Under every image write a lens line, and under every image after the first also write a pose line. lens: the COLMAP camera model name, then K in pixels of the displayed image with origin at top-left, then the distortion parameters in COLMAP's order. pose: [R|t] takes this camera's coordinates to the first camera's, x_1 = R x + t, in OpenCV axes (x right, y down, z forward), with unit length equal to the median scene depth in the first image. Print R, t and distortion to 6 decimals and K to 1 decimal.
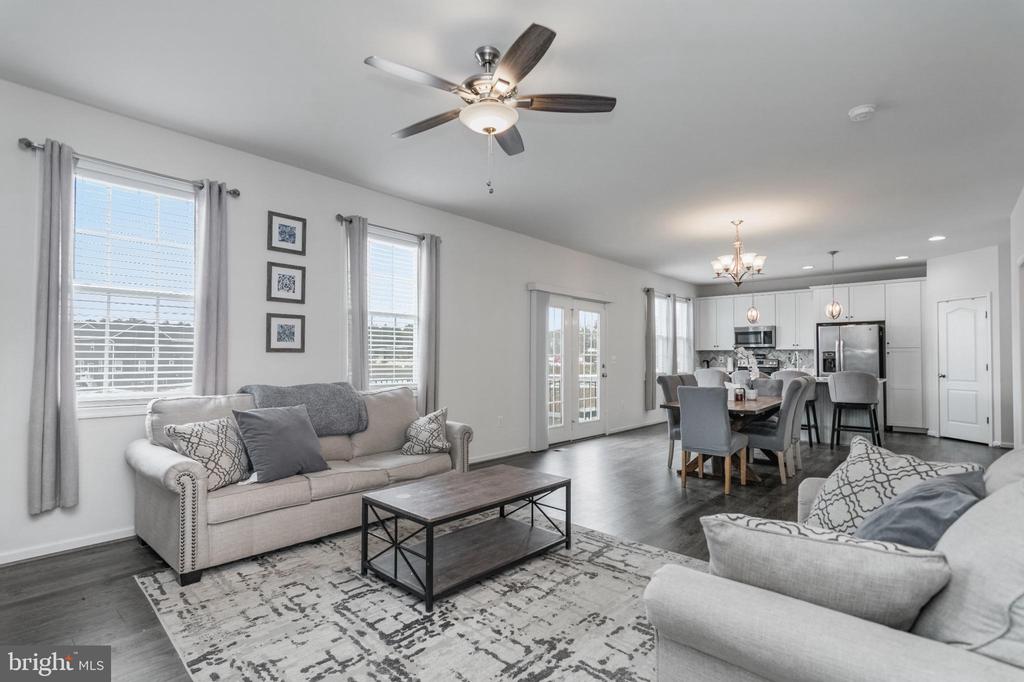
lens RADIAL K [[495.4, 0, 512.2], [0, 495.4, 350.2], [0, 0, 1]] dist [0.000133, 0.000006]
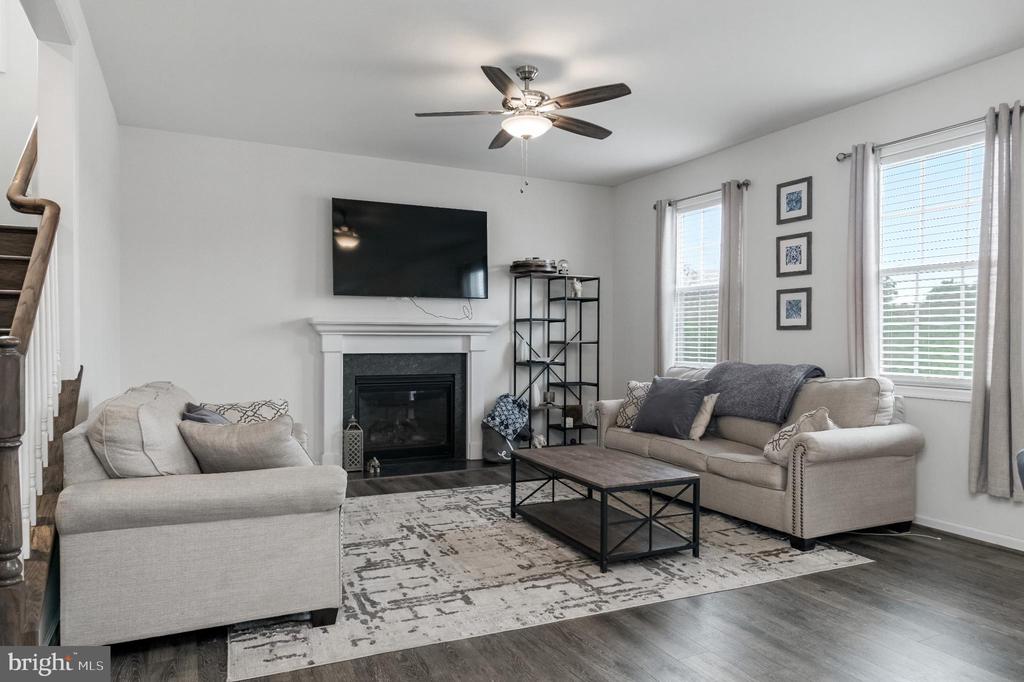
lens RADIAL K [[660.6, 0, 512.0], [0, 660.6, 341.0], [0, 0, 1]] dist [0.001941, 0.000255]
pose [[-0.375070, 0.001488, -0.926995, 1.239981], [0.011772, 0.999926, -0.003158, 0.032348], [0.926922, -0.012097, -0.375060, 1.361216]]
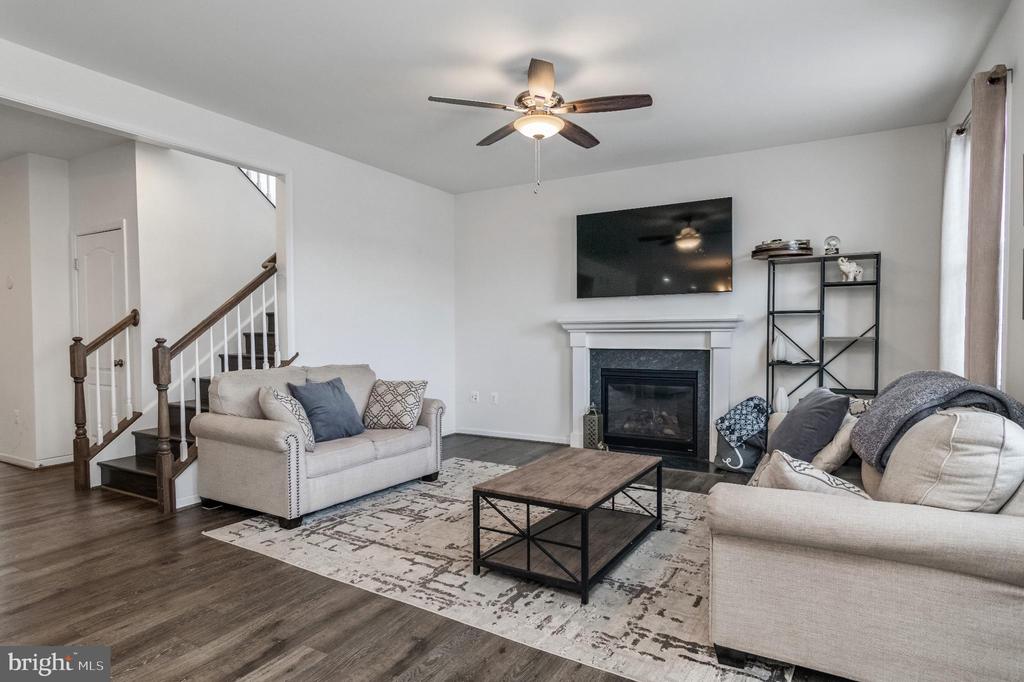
lens RADIAL K [[576.8, 0, 512.2], [0, 576.8, 346.6], [0, 0, 1]] dist [-0.001851, 0.000116]
pose [[-0.978904, 0.007895, -0.204169, 0.260680], [0.006121, 0.999938, 0.009317, 0.031765], [0.204230, 0.007871, -0.978891, 2.051078]]
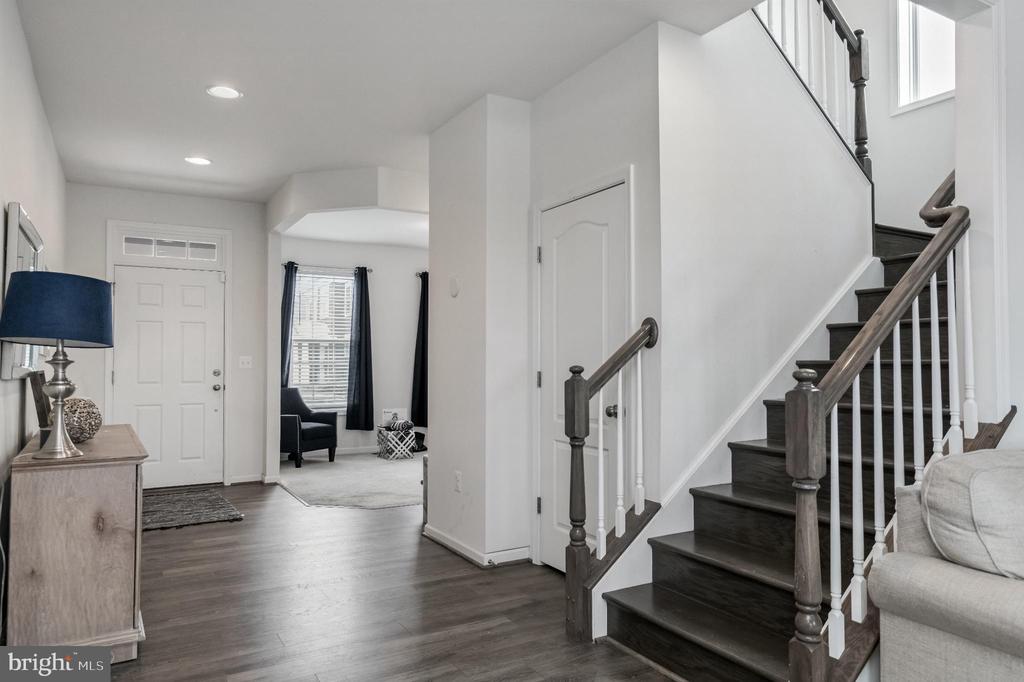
lens RADIAL K [[684.7, 0, 512.0], [0, 684.7, 341.0], [0, 0, 1]] dist [0.002252, 0.000561]
pose [[-0.947676, 0.005762, 0.319181, 0.838412], [-0.009919, 0.998823, -0.047482, 0.025782], [-0.319079, -0.048164, -0.946503, 1.334579]]
